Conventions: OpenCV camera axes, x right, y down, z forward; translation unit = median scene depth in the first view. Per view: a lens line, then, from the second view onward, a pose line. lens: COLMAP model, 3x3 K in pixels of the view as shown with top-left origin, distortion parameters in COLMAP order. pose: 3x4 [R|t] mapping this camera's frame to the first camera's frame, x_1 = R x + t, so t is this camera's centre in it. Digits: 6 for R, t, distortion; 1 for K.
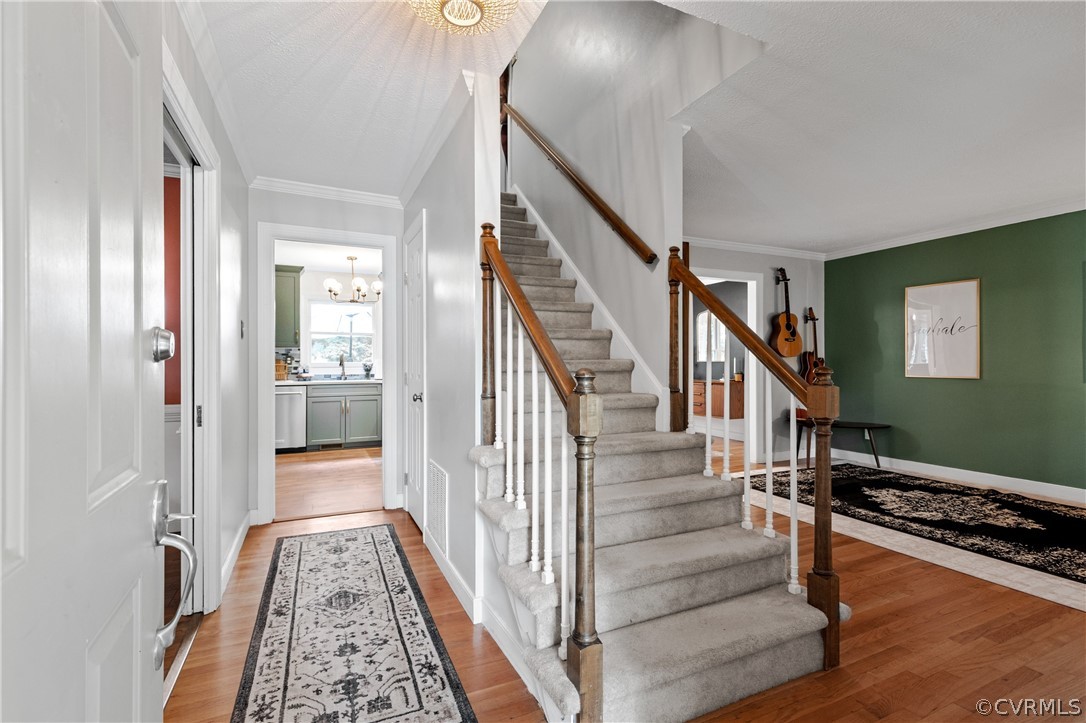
lens RADIAL K [[494.1, 0, 537.8], [0, 494.1, 351.9], [0, 0, 1]] dist [0.001757, 0.001458]
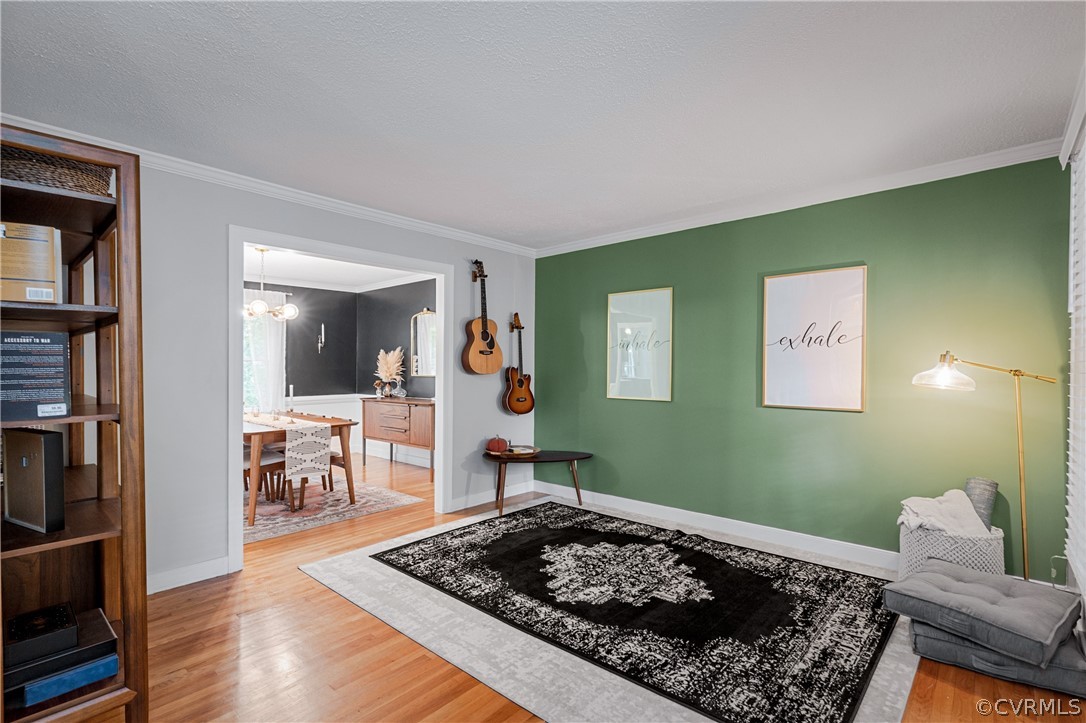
lens RADIAL K [[494.1, 0, 547.0], [0, 494.1, 369.1], [0, 0, 1]] dist [0.001757, 0.001458]
pose [[0.918479, -0.001045, 0.395468, 0.295451], [-0.008336, 0.999723, 0.022002, -0.016845], [-0.395381, -0.023505, 0.918216, 0.245555]]
